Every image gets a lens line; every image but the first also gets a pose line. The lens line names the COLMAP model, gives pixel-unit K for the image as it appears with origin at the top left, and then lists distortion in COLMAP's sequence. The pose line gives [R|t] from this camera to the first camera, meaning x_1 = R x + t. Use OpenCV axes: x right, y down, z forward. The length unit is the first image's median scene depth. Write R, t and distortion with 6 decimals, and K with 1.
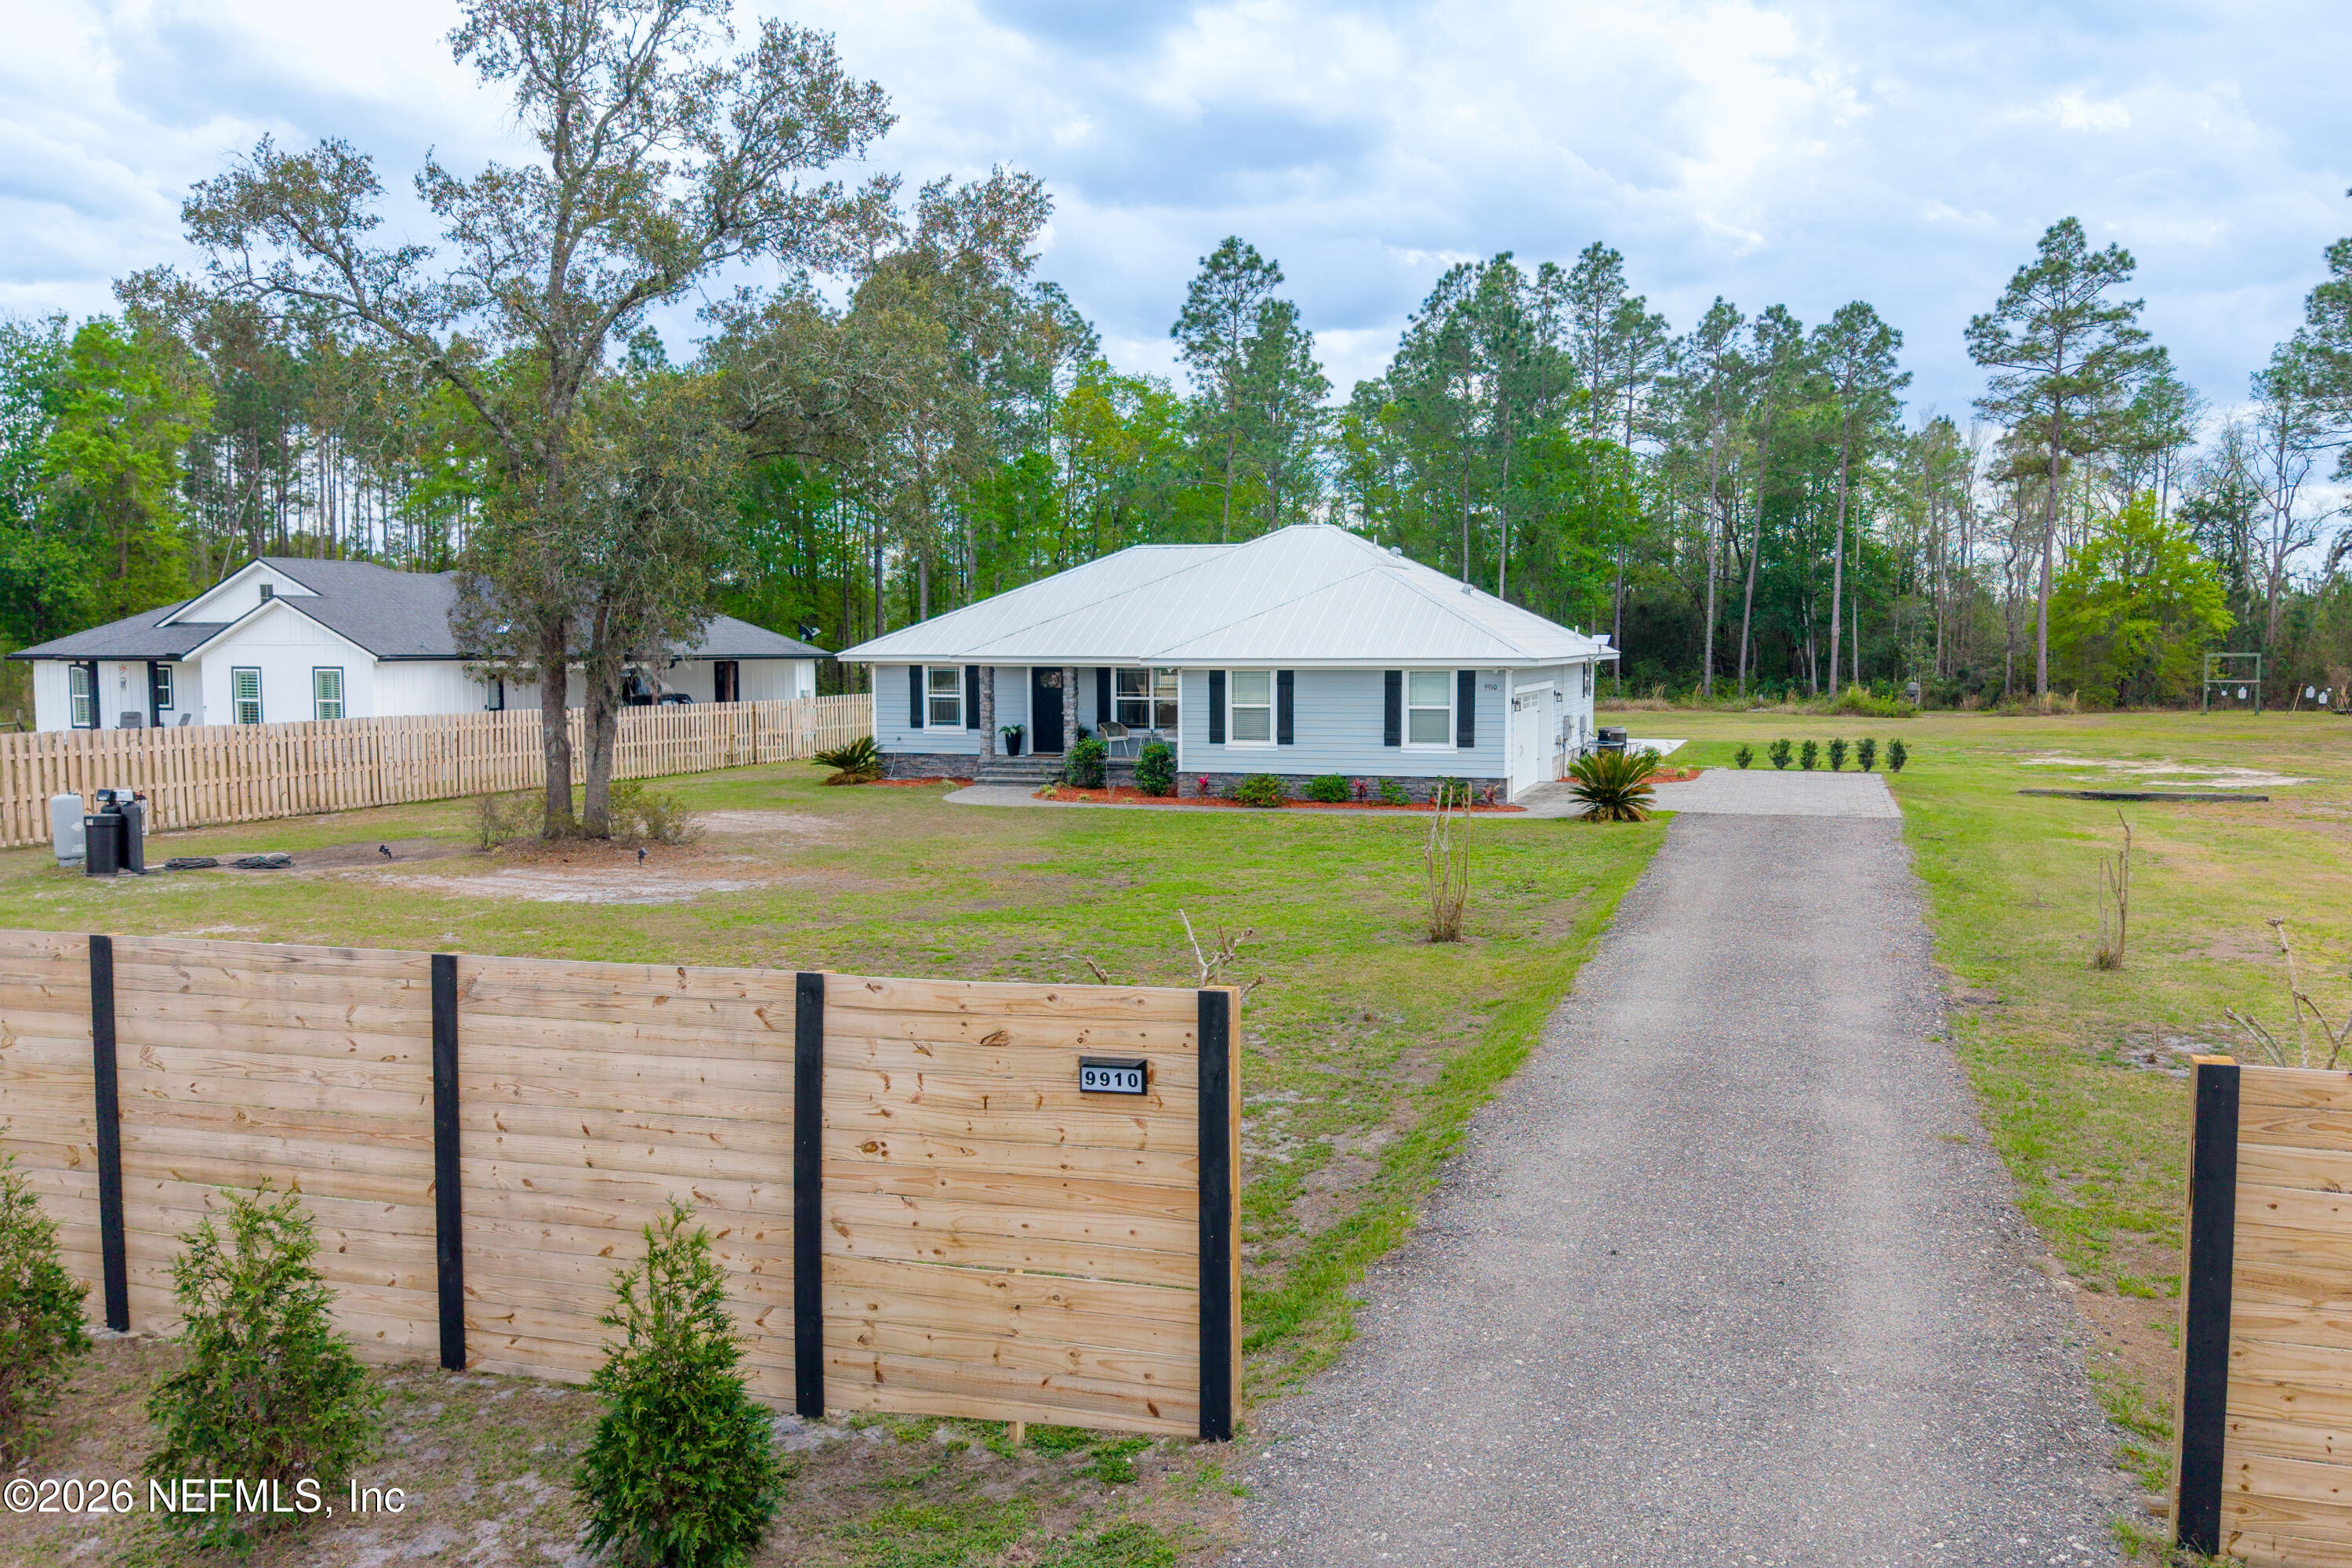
lens RADIAL K [[1939.9, 0, 1160.7], [0, 1939.9, 793.3], [0, 0, 1]] dist [0.041556, -0.026763]
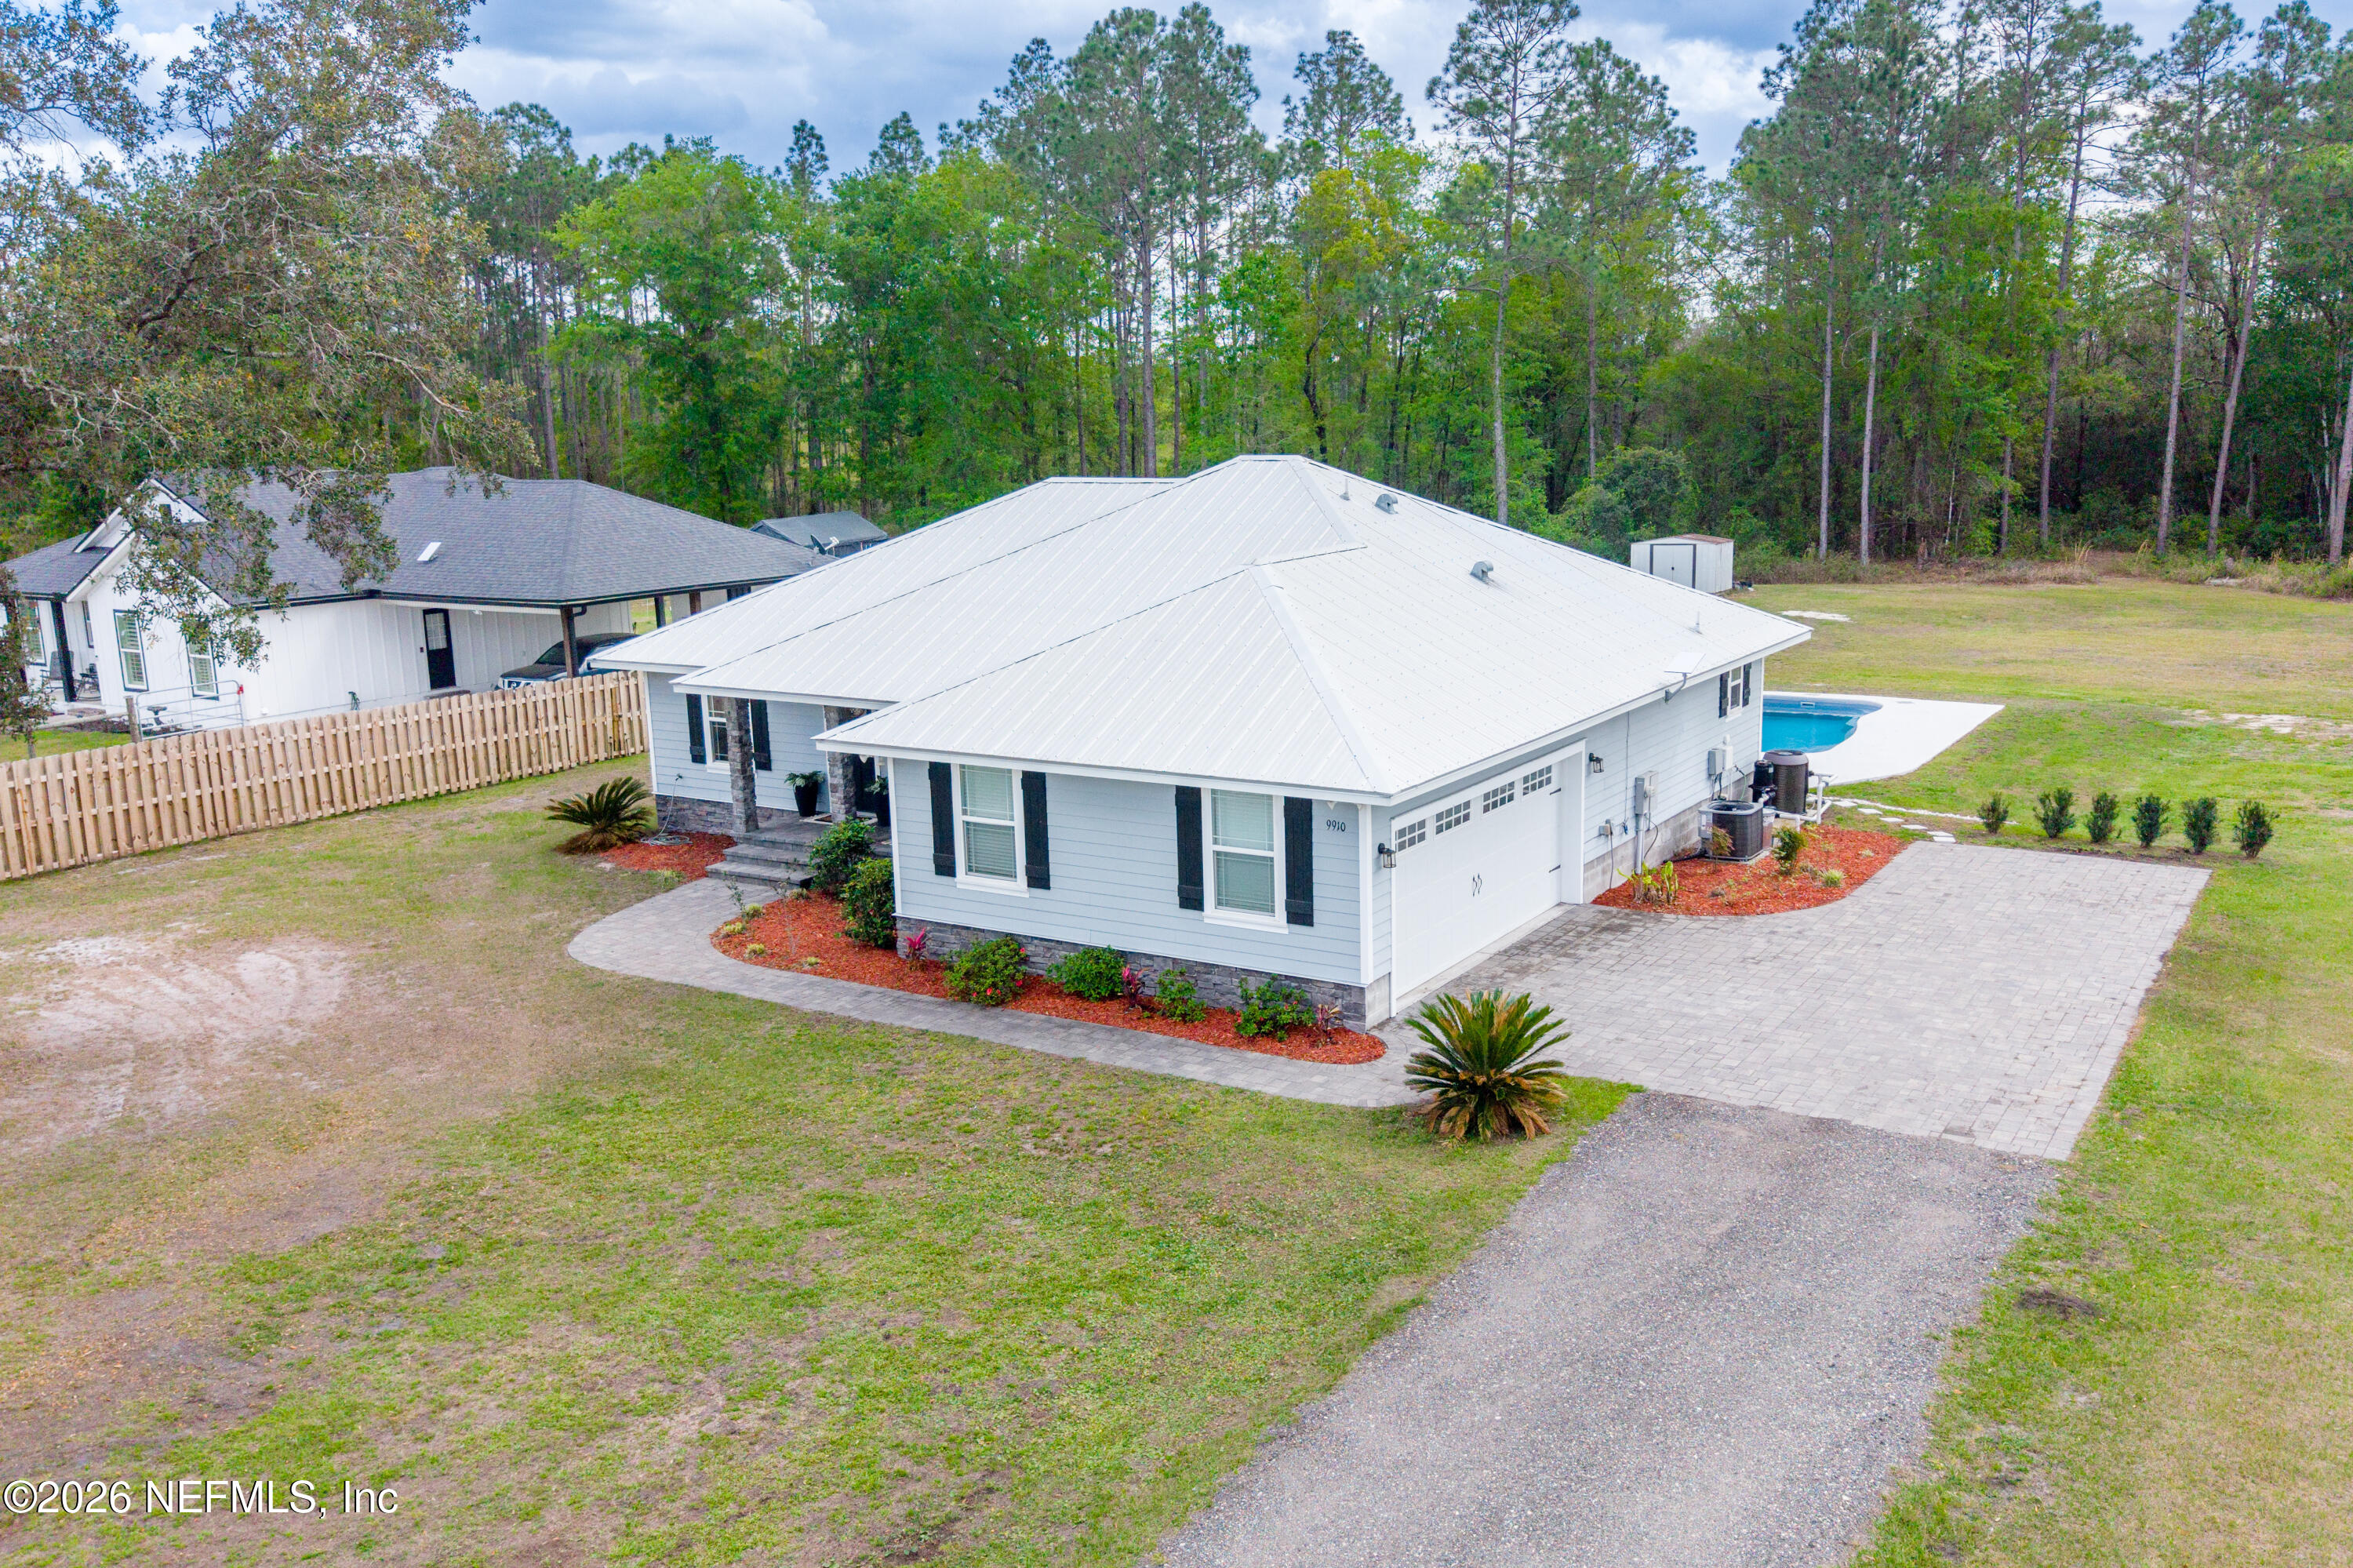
lens RADIAL K [[1940.8, 0, 1225.4], [0, 1940.8, 795.4], [0, 0, 1]] dist [0.041556, -0.026763]
pose [[0.973073, 0.028307, -0.228752, 0.208072], [0.001108, 0.991845, 0.127447, -0.106051], [0.230494, -0.124269, 0.965106, 0.351604]]
